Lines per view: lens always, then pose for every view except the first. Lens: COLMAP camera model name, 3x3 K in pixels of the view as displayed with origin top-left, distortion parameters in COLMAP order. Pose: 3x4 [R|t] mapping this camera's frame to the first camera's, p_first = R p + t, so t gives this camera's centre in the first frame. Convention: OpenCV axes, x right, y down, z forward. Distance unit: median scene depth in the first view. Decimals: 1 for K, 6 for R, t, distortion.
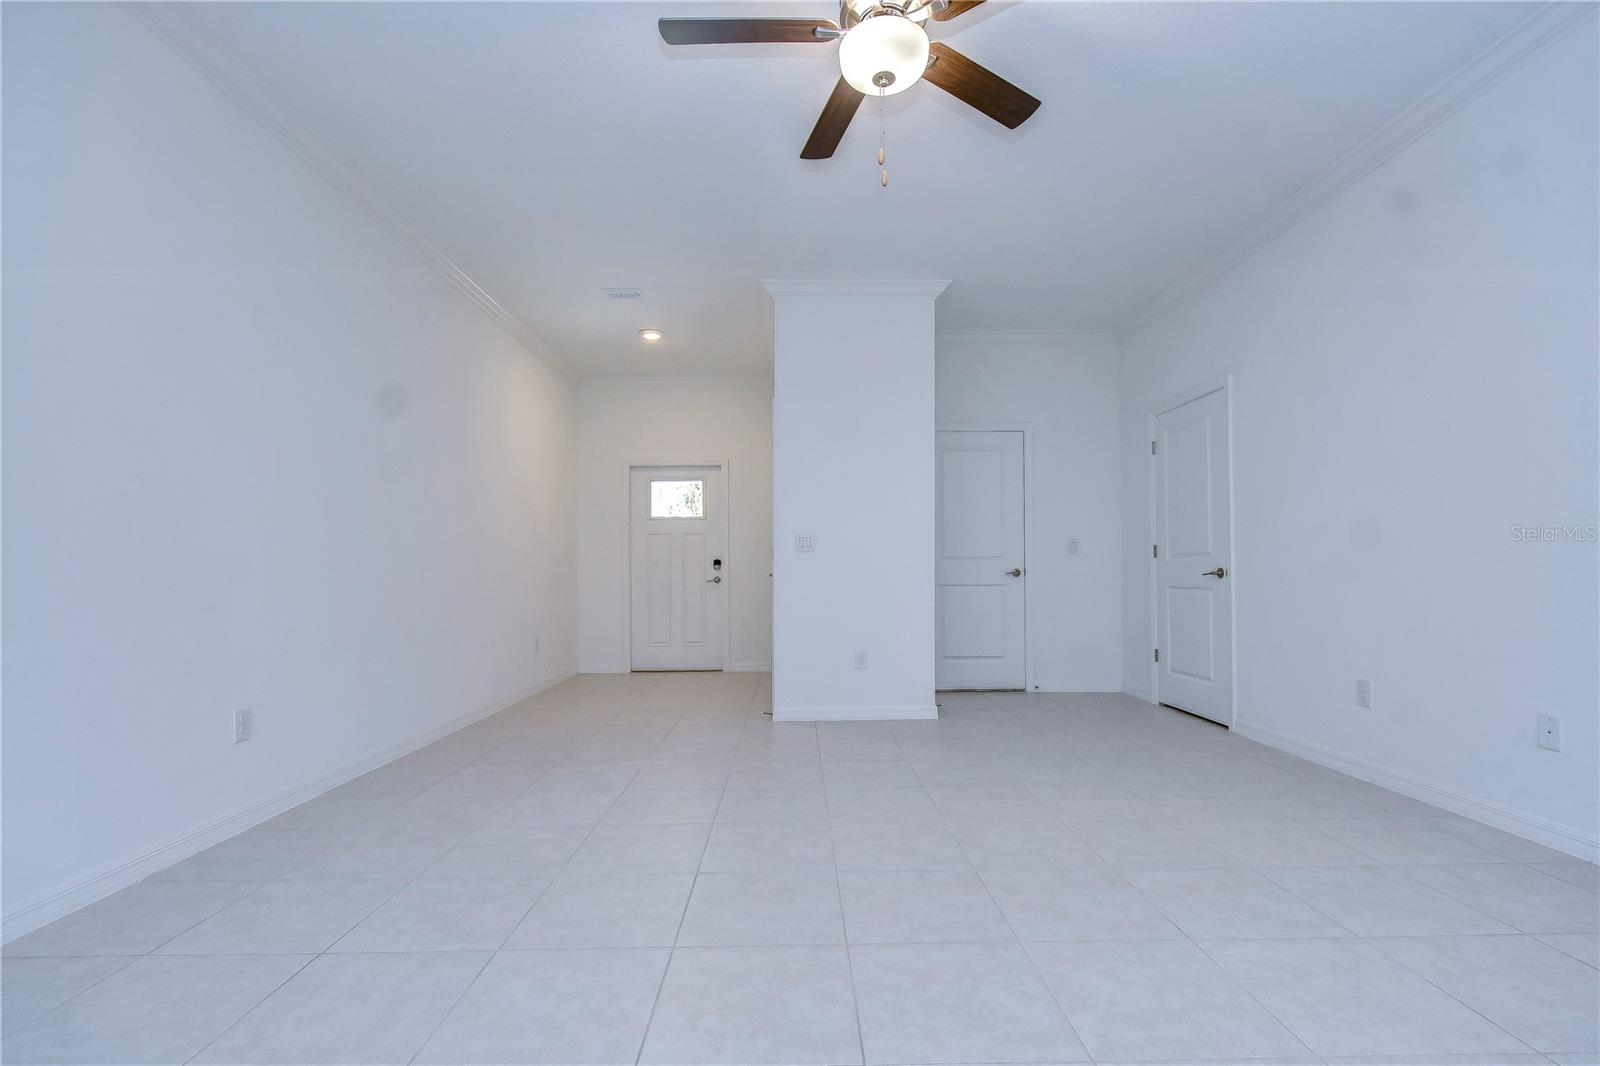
lens RADIAL K [[713.2, 0, 802.5], [0, 713.2, 569.5], [0, 0, 1]] dist [-0.000919, -0.000240]
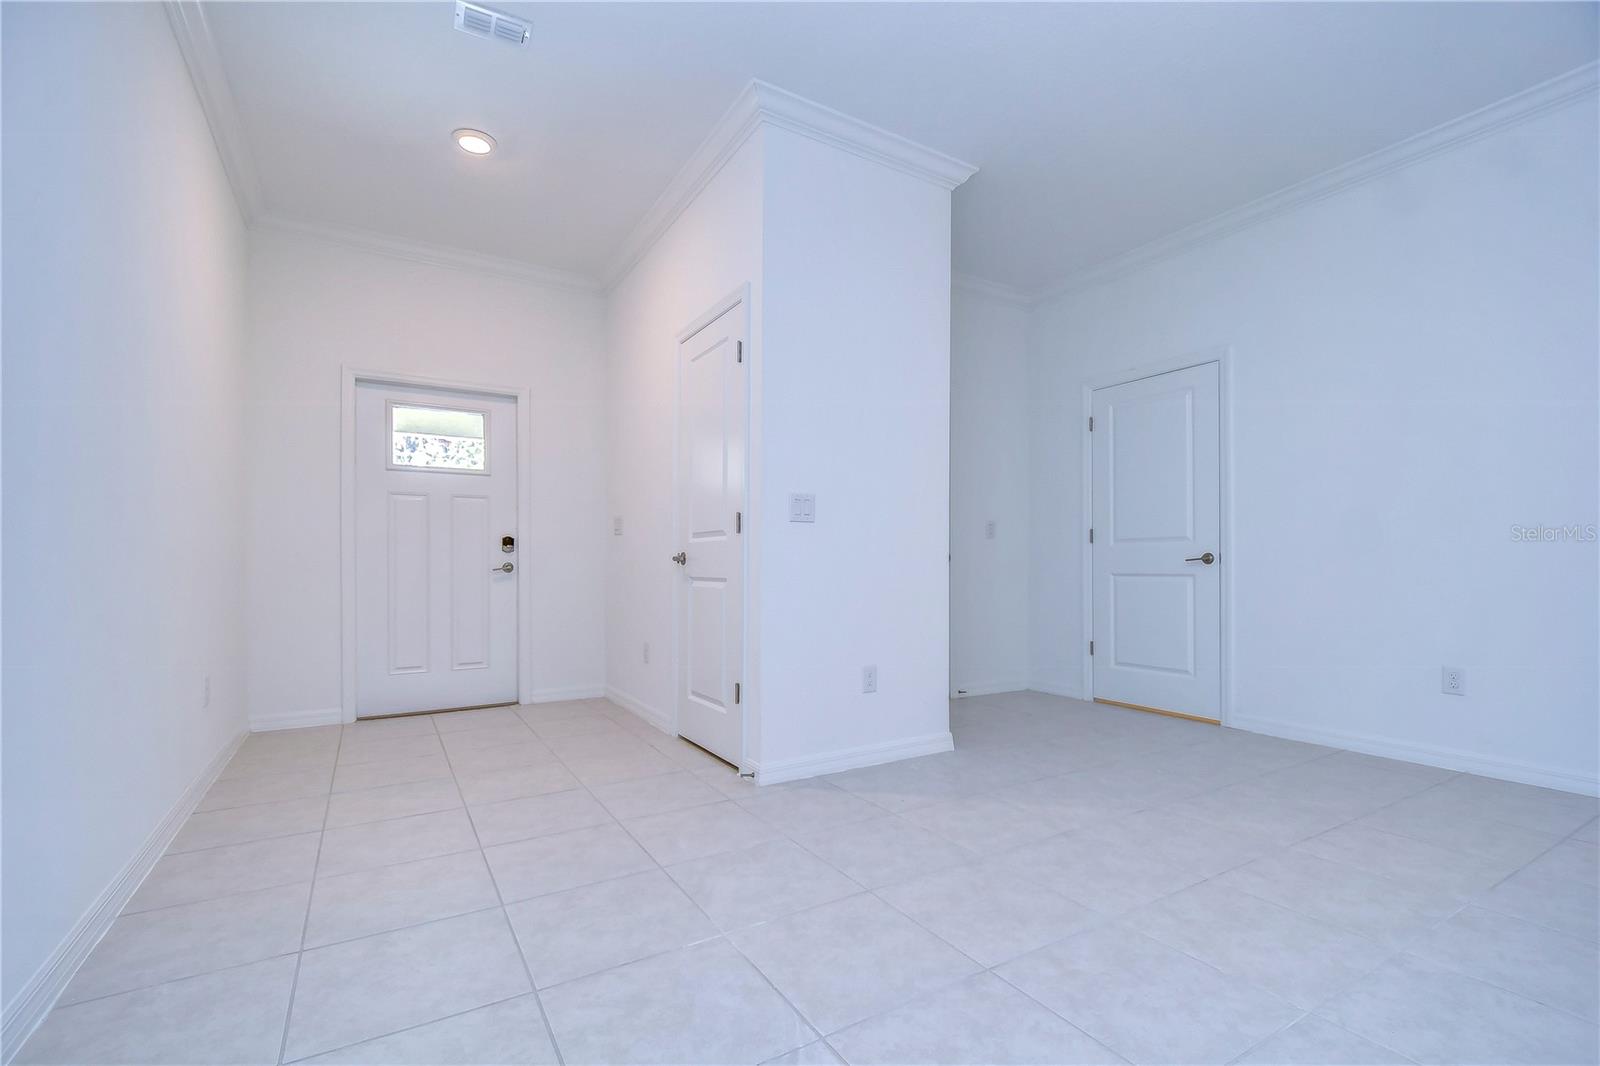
lens RADIAL K [[691.4, 0, 795.2], [0, 691.4, 559.9], [0, 0, 1]] dist [-0.000397, -0.000095]
pose [[0.860337, 0.001554, 0.509724, -0.270465], [-0.005434, 0.999966, 0.006124, 0.002399], [-0.509697, -0.008039, 0.860316, 0.383833]]
